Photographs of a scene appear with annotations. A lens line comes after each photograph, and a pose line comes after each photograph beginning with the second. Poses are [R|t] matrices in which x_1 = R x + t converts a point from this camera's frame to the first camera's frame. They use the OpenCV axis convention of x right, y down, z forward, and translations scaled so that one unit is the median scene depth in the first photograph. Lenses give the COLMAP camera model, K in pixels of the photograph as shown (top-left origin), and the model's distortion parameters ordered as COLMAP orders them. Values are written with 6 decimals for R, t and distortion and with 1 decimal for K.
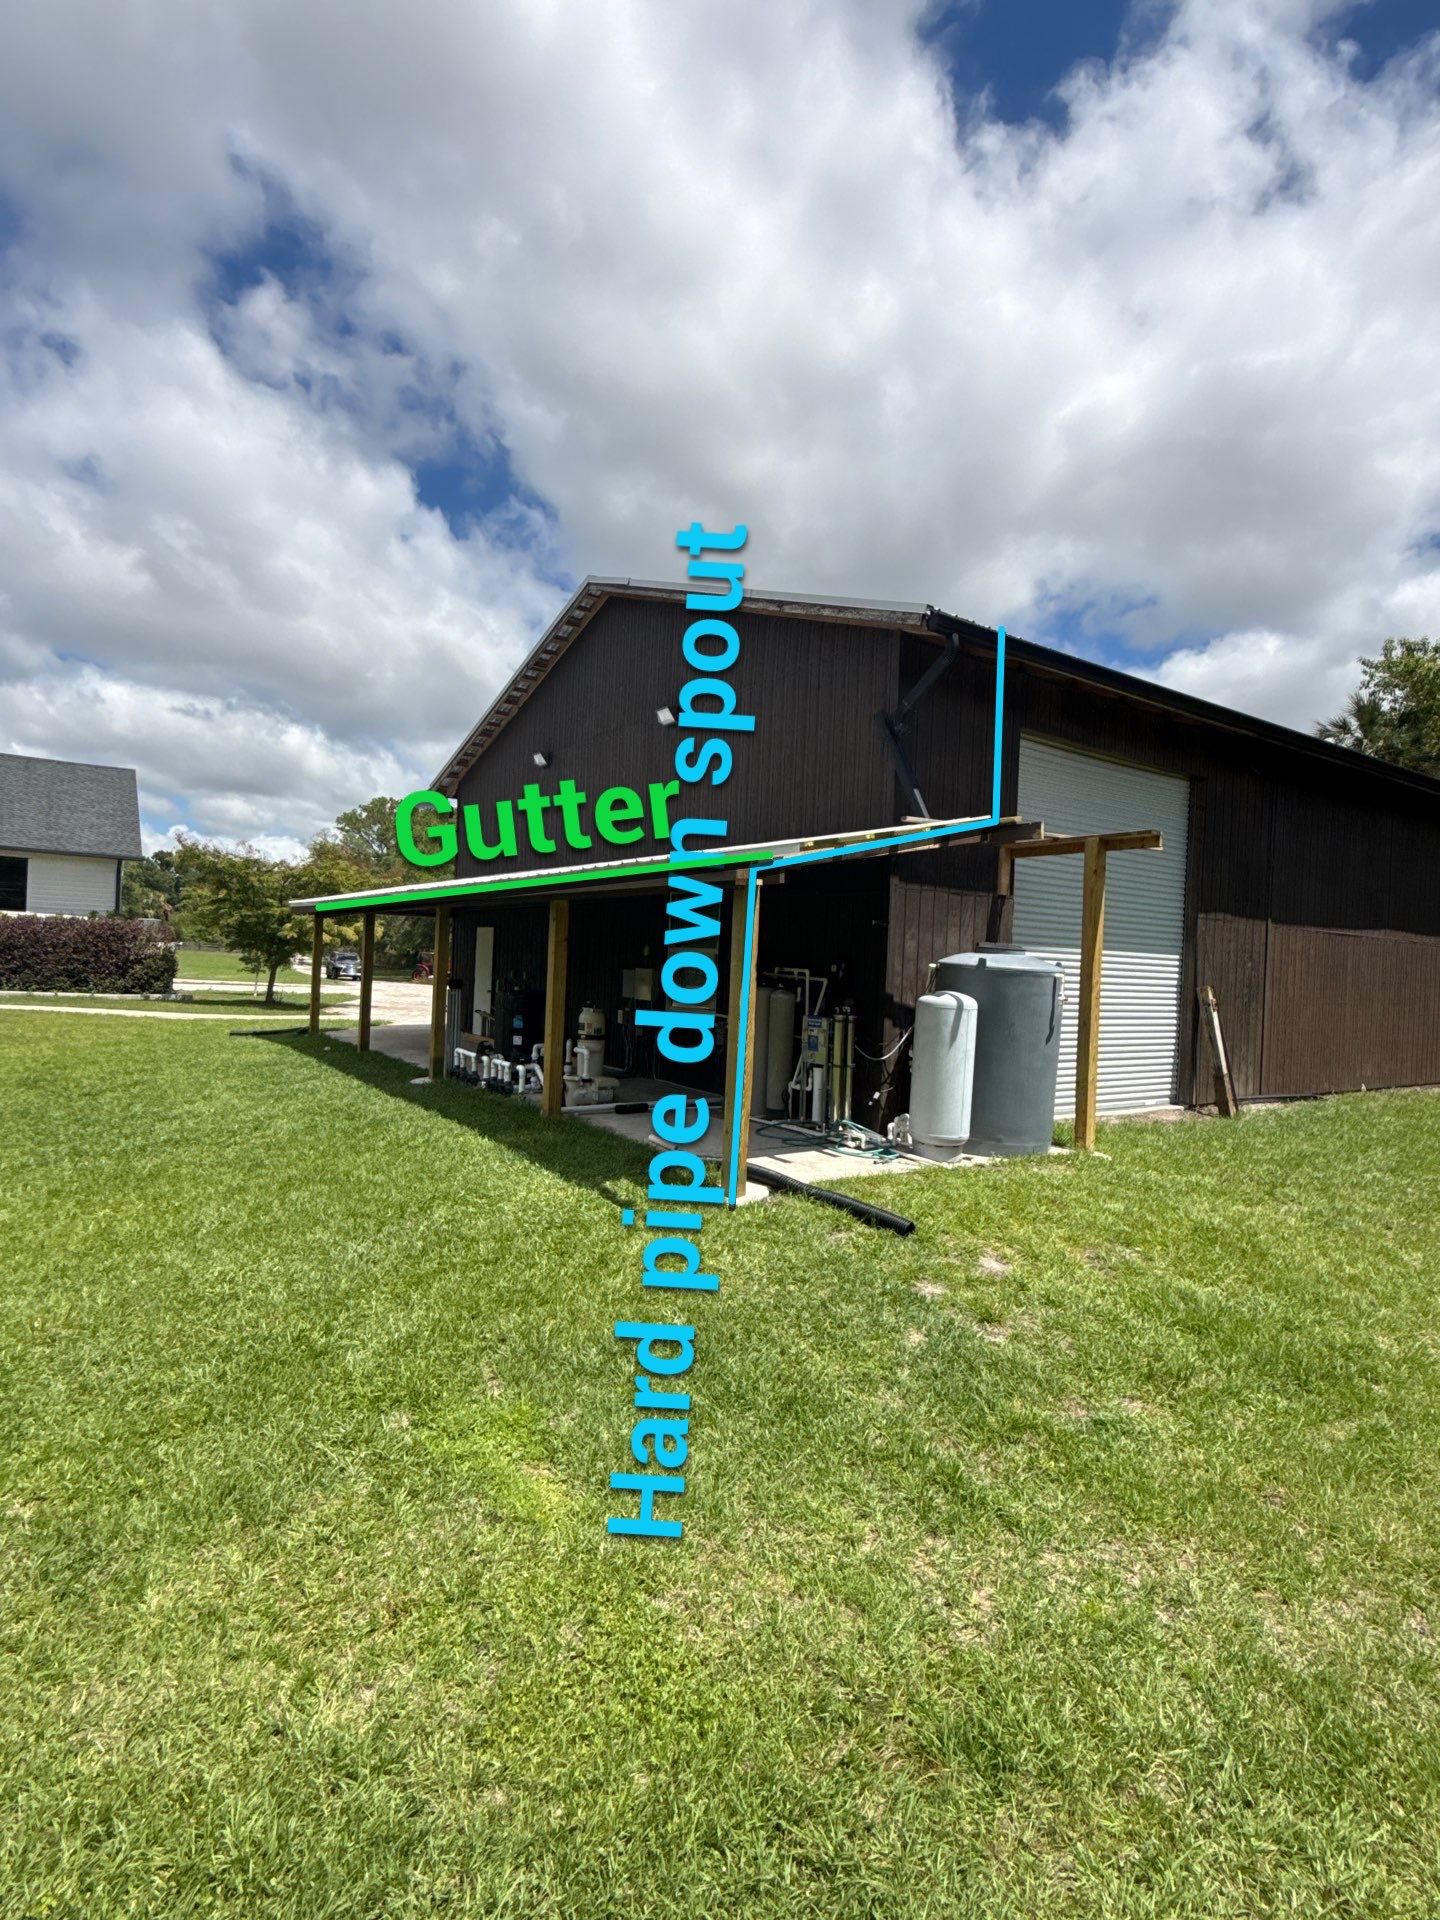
lens RADIAL K [[976.1, 0, 729.0], [0, 976.1, 956.0], [0, 0, 1]] dist [-0.015528, 0.000506]
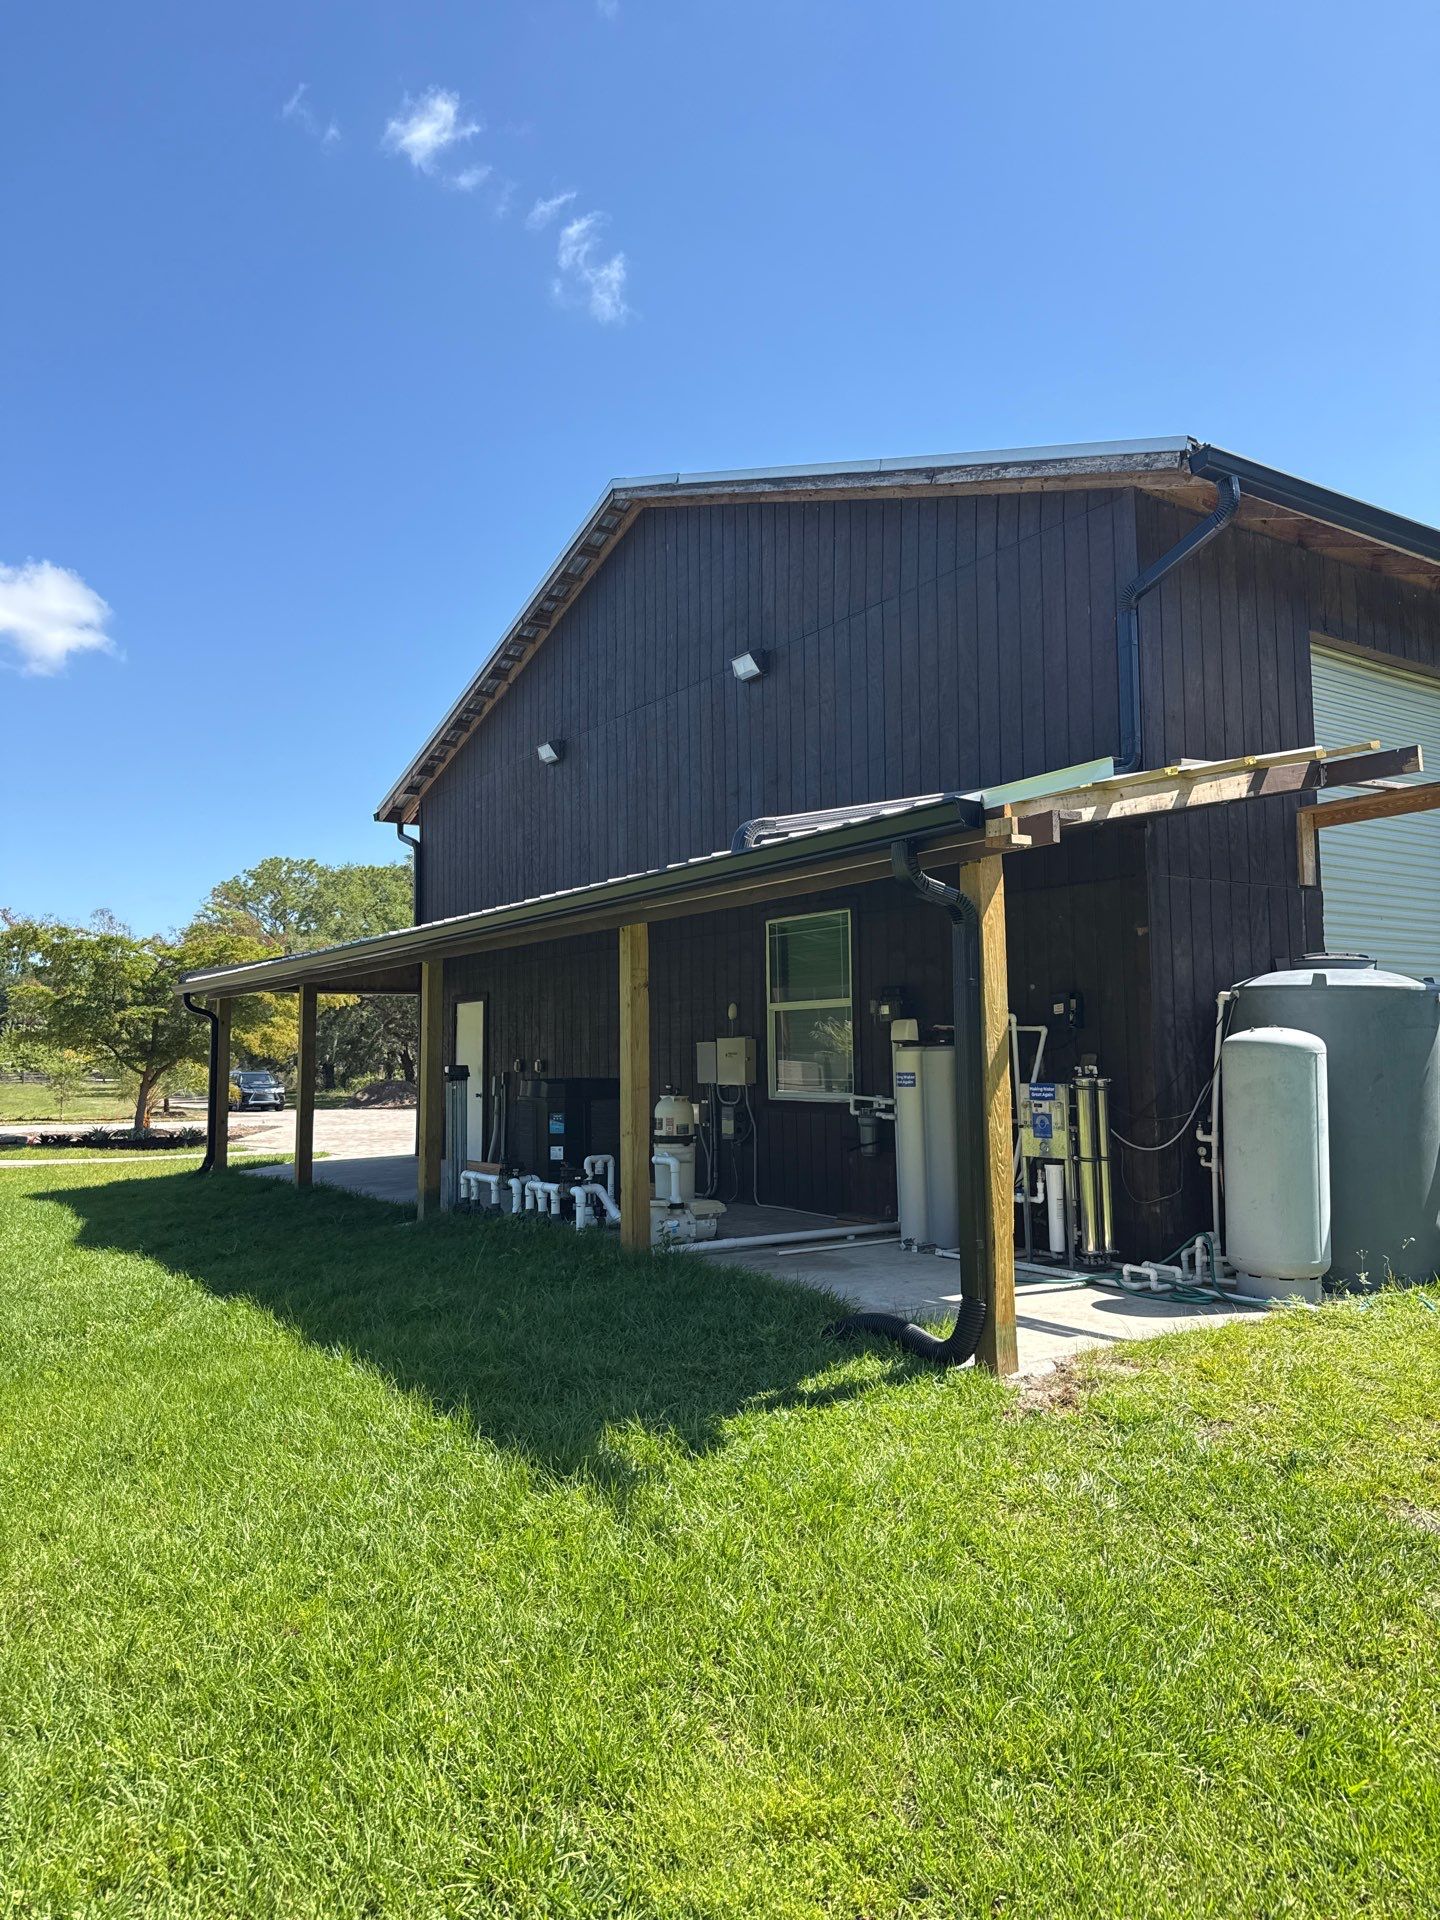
lens RADIAL K [[1338.7, 0, 710.8], [0, 1338.7, 953.7], [0, 0, 1]] dist [0.038734, -0.058203]
pose [[0.998385, -0.052427, -0.021870, -0.094829], [0.050527, 0.995524, -0.079868, 0.032885], [0.025960, 0.078634, 0.996565, 0.100746]]
